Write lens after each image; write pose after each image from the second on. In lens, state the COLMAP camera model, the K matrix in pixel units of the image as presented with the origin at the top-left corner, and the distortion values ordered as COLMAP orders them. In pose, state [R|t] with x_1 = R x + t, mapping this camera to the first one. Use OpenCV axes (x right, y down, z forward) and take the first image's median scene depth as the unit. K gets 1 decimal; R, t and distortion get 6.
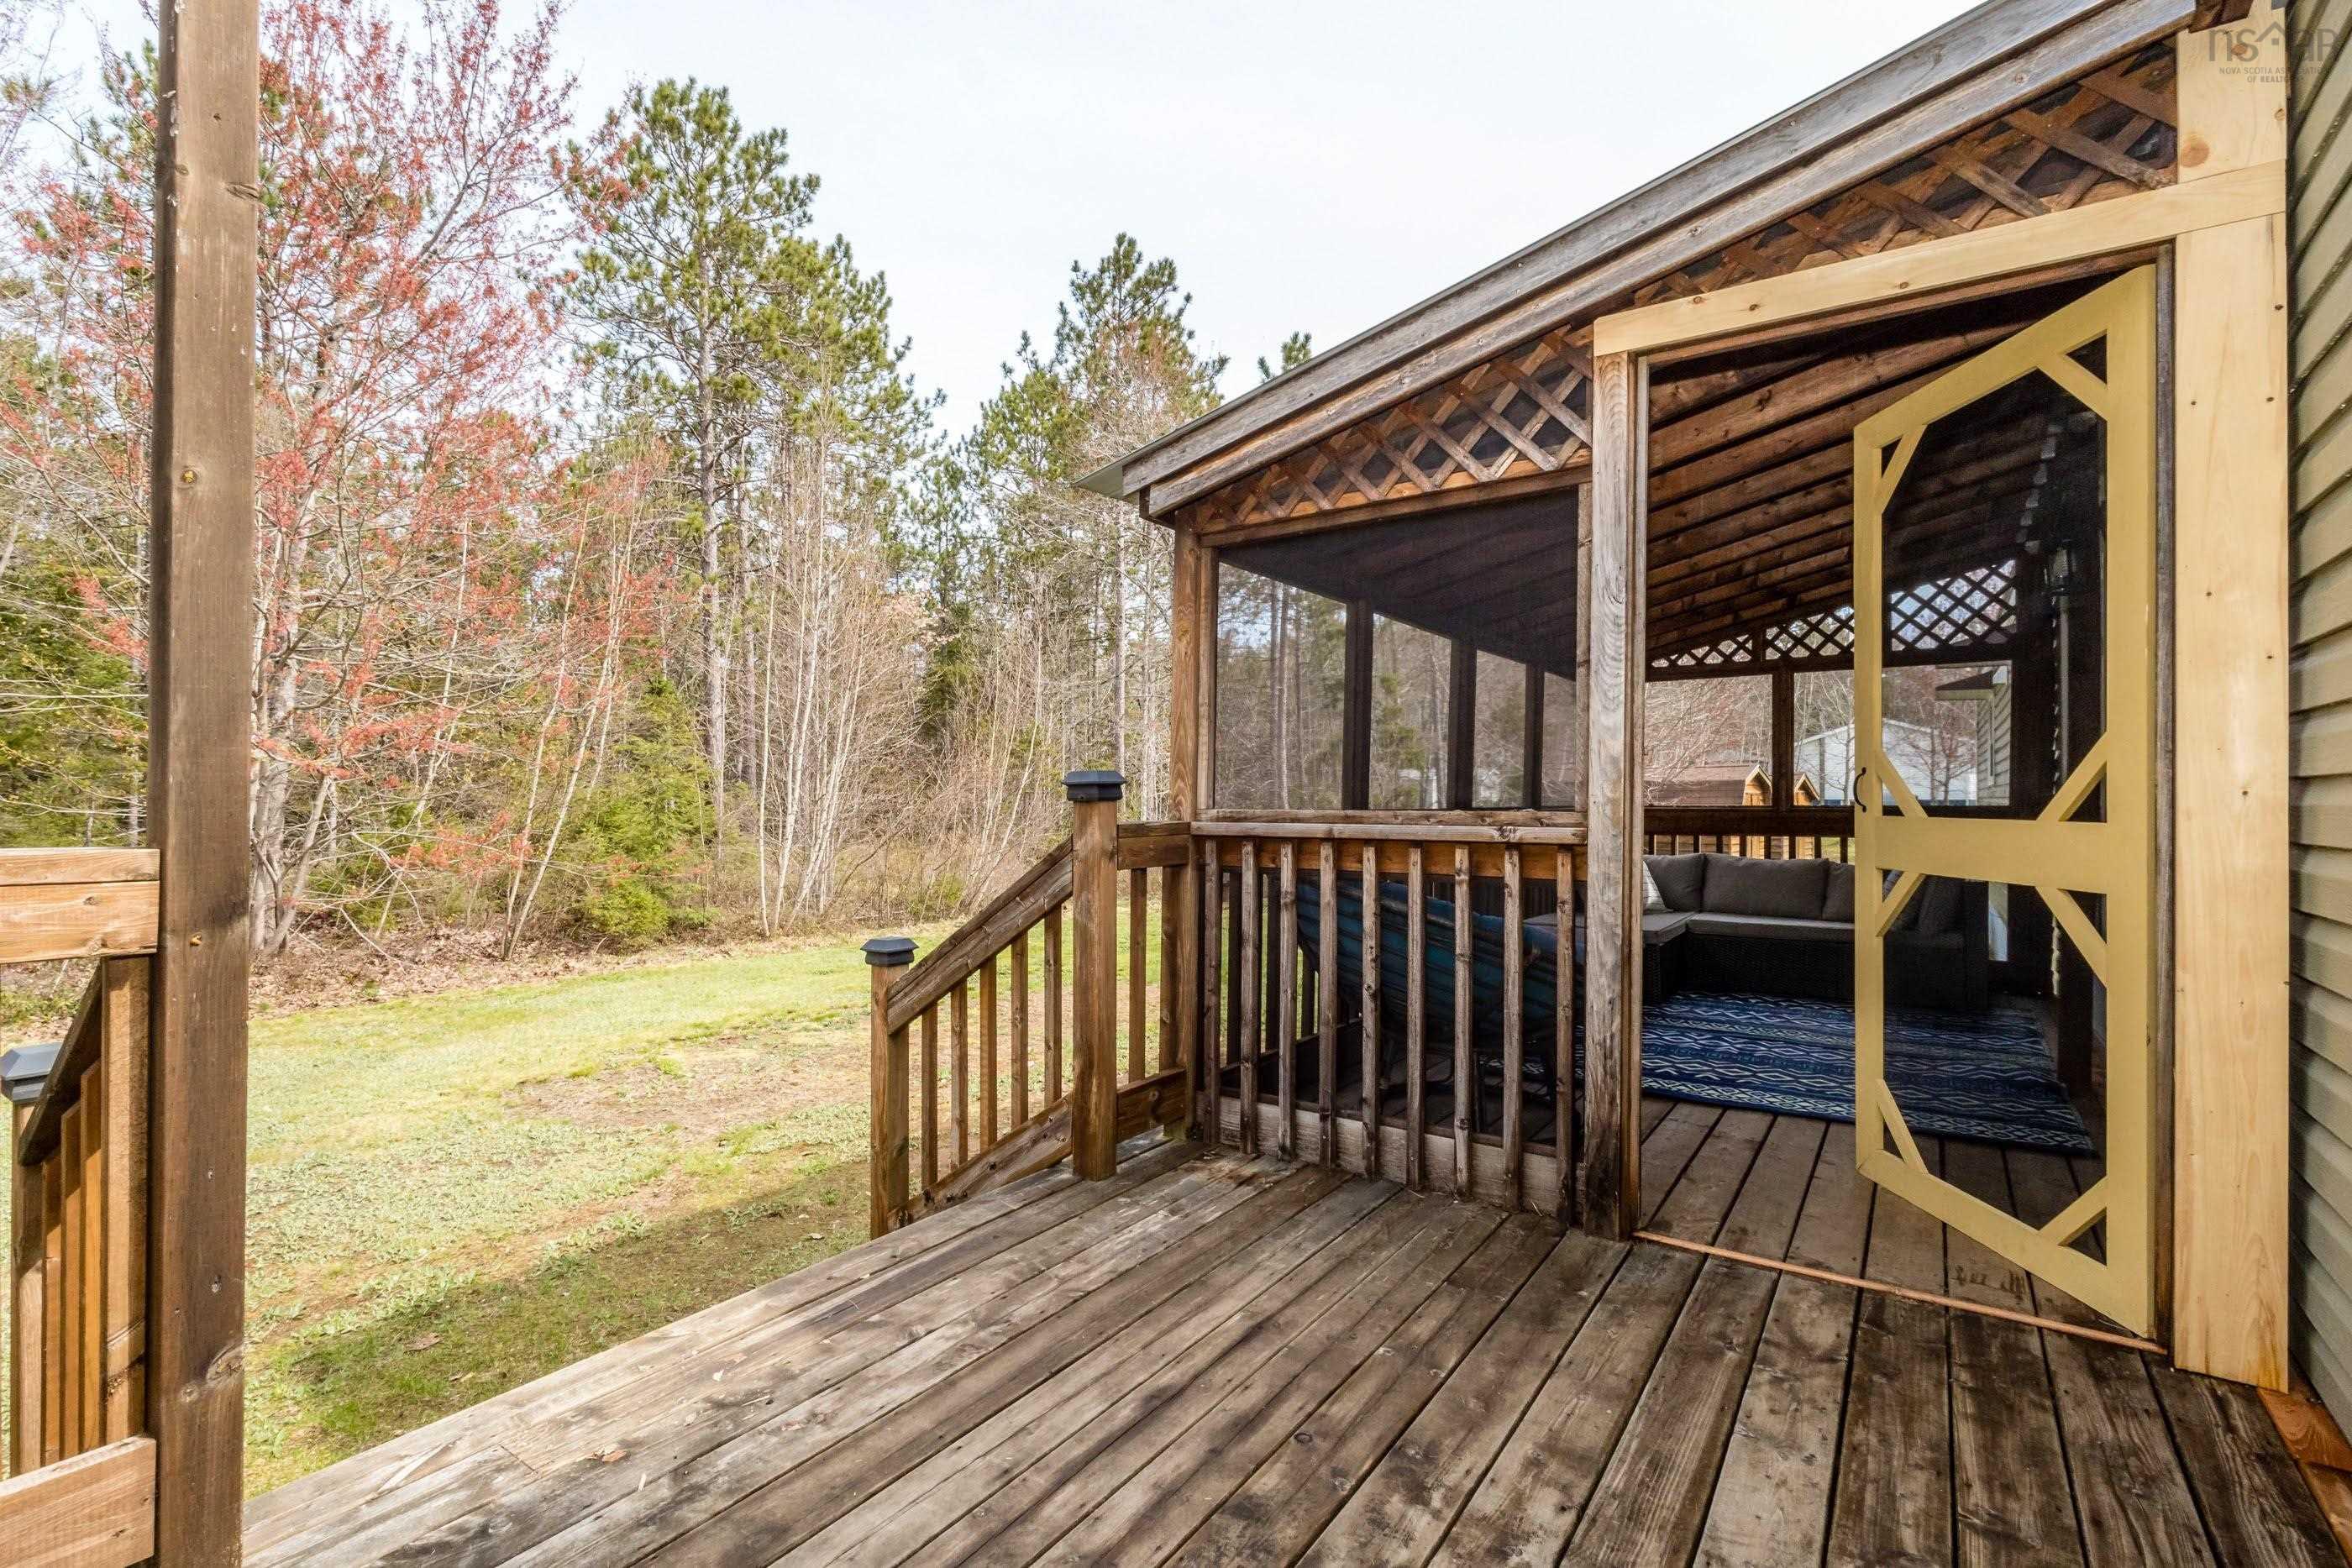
lens RADIAL K [[1079.0, 0, 1176.0], [0, 1079.0, 784.0], [0, 0, 1]] dist [0.002145, 0.001477]
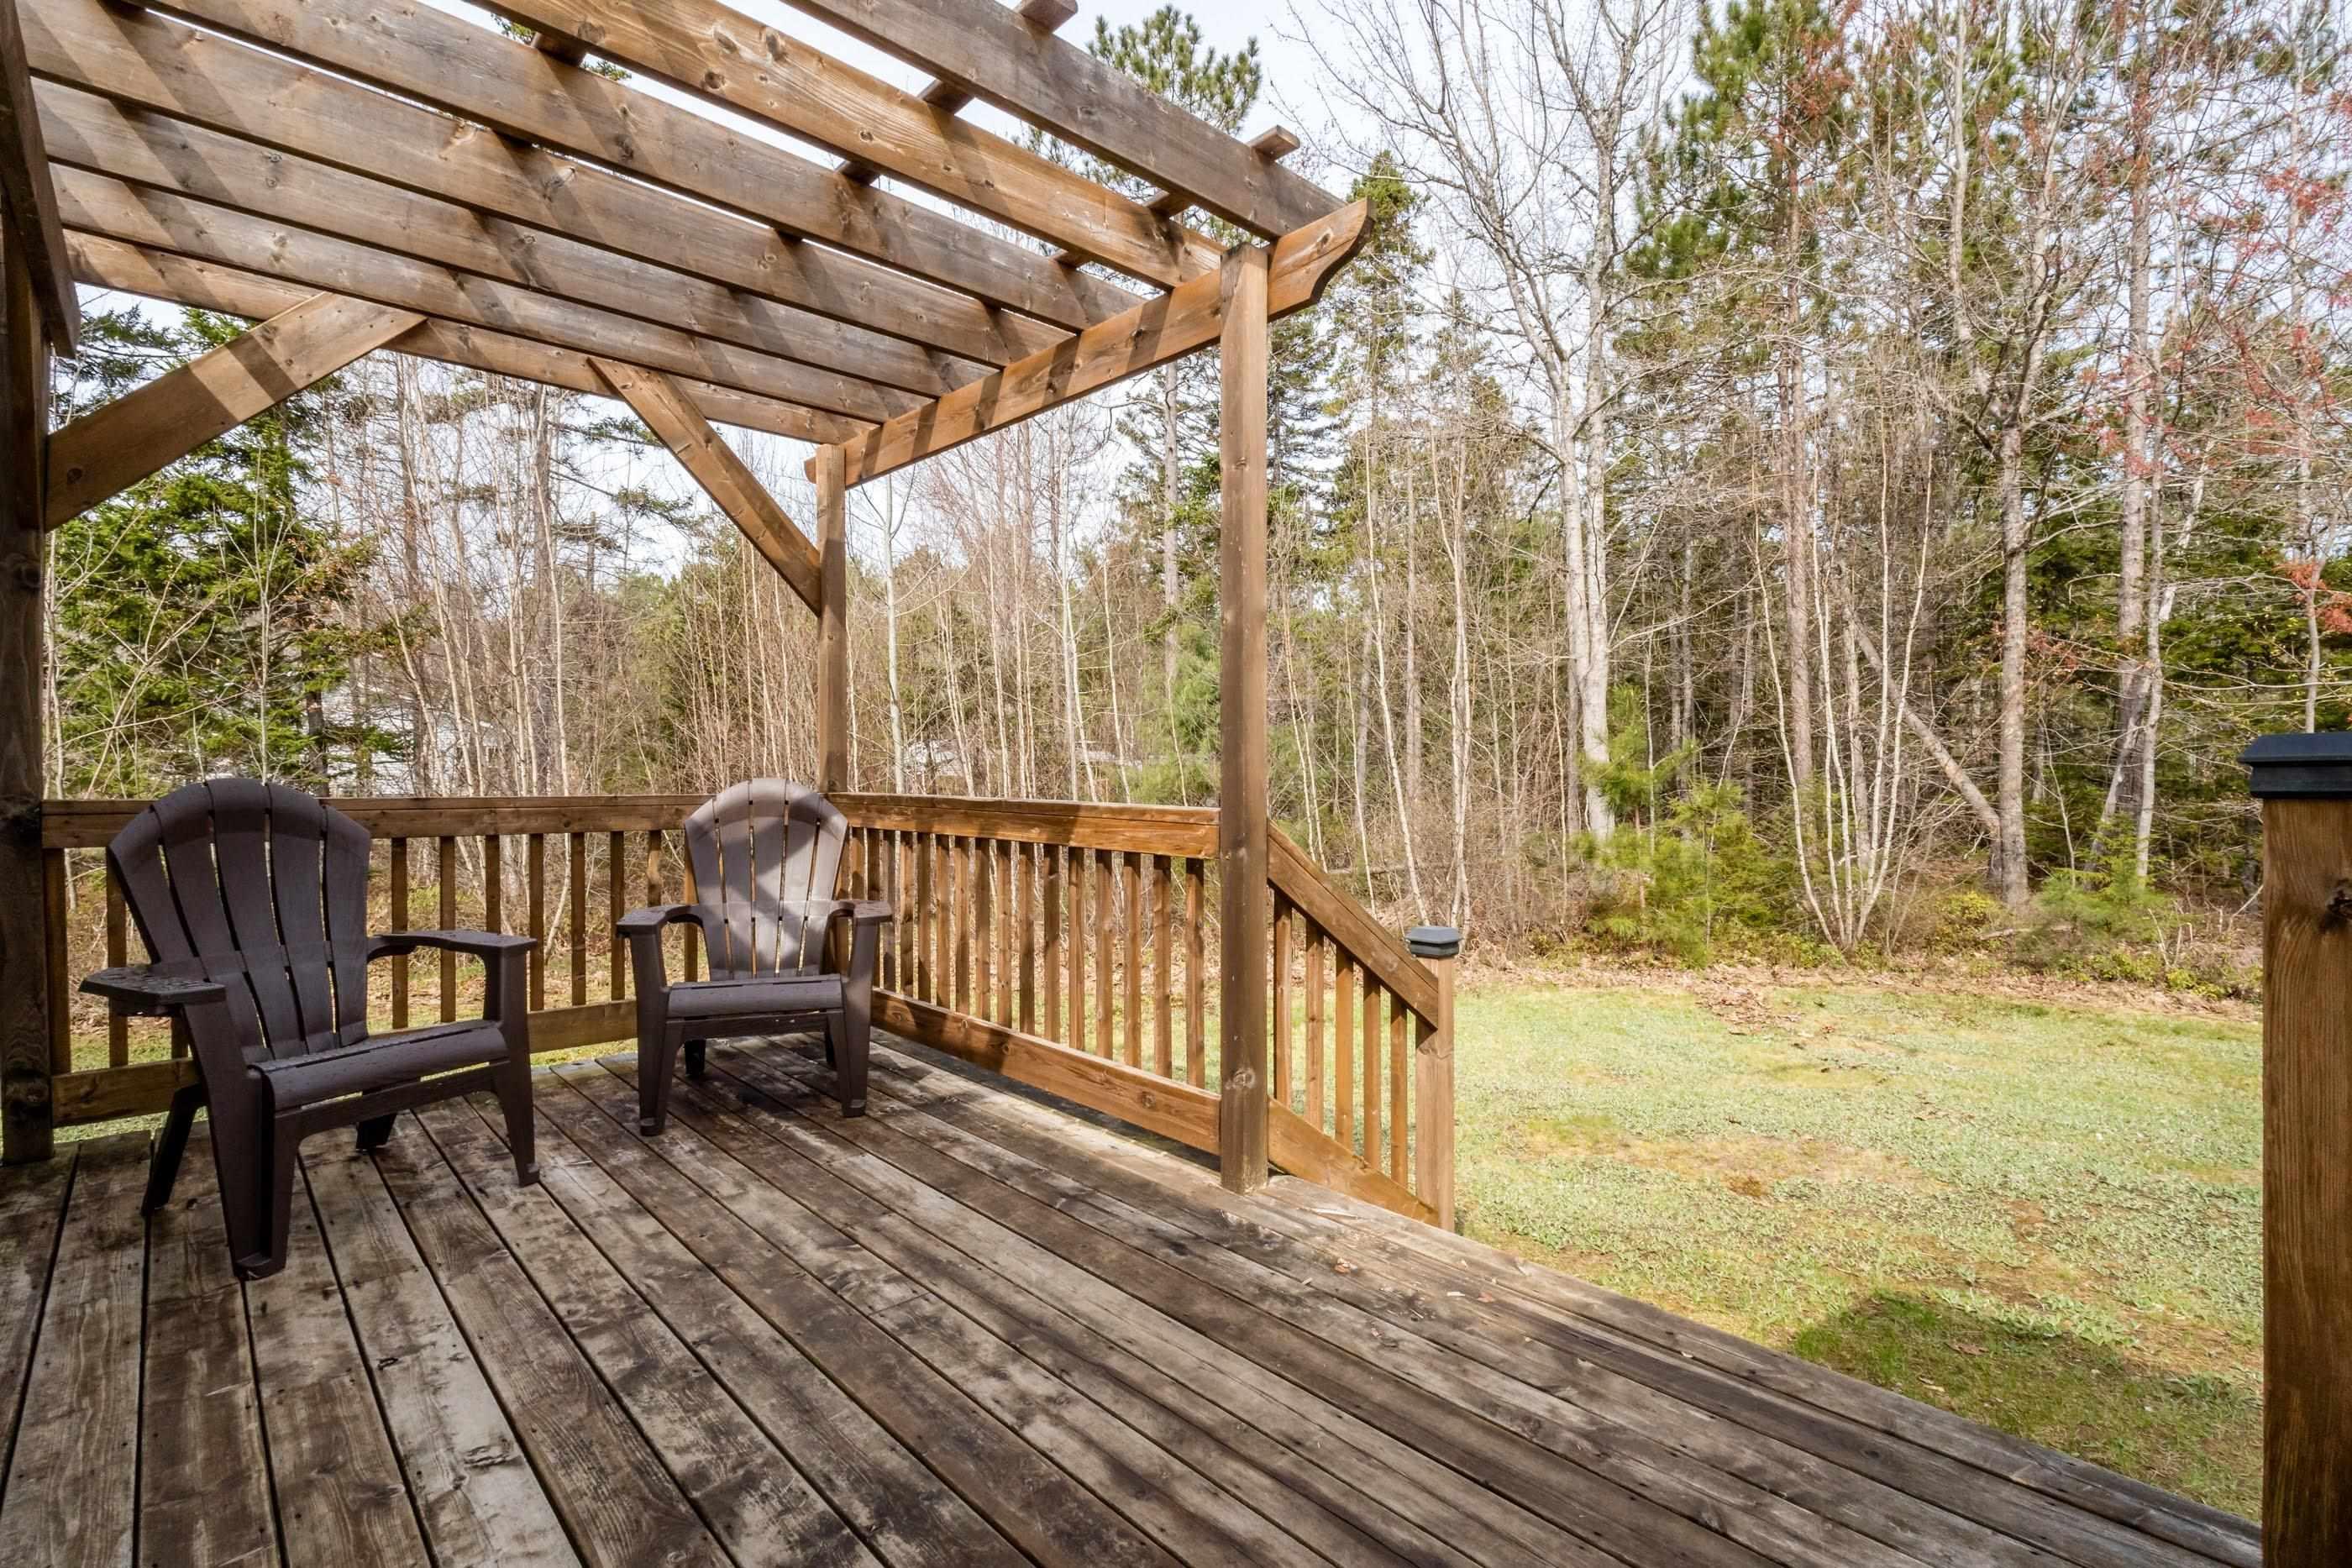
lens RADIAL K [[1079.0, 0, 1176.0], [0, 1079.0, 784.0], [0, 0, 1]] dist [0.002145, 0.001477]
pose [[-0.205015, 0.003792, -0.978751, 0.759878], [0.007576, 0.999969, 0.002287, 0.004014], [0.978729, -0.006946, -0.205037, 0.958997]]
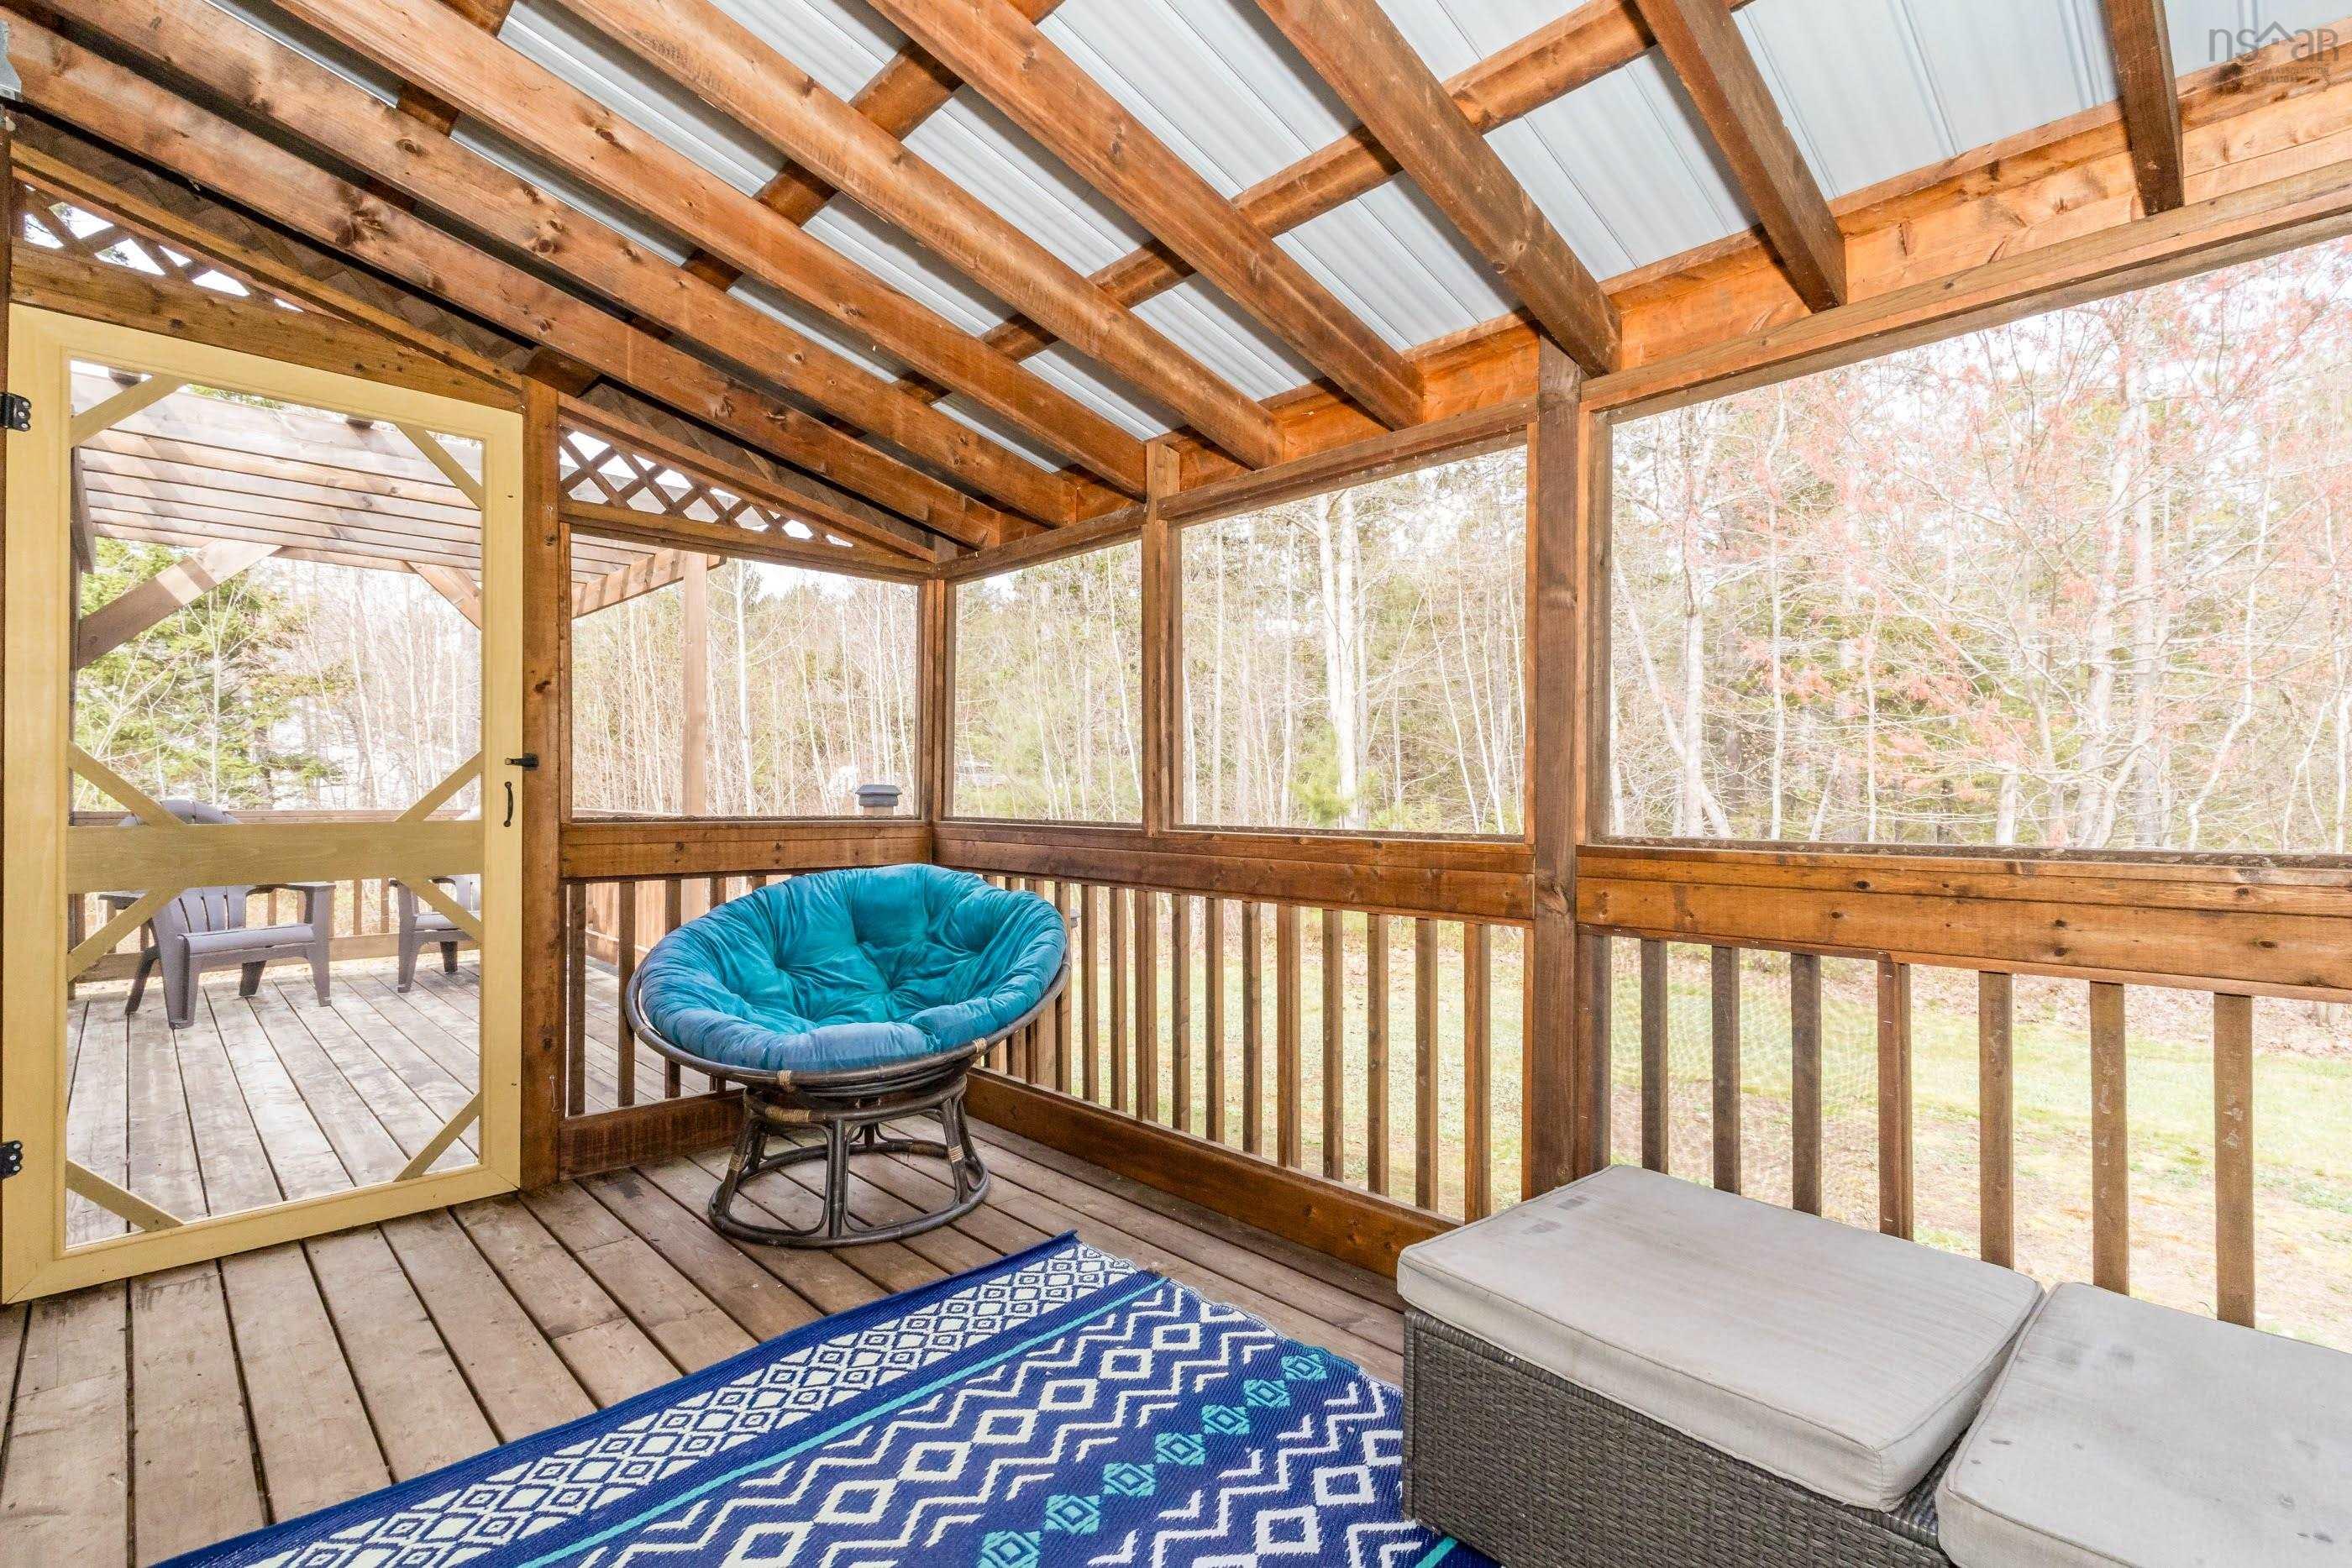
lens RADIAL K [[1066.3, 0, 1173.9], [0, 1066.3, 791.2], [0, 0, 1]] dist [0.000925, 0.000177]
pose [[-0.182162, -0.011773, -0.983198, 1.959992], [0.005235, 0.999903, -0.012943, 0.019315], [0.983255, -0.007505, -0.182083, 2.627822]]
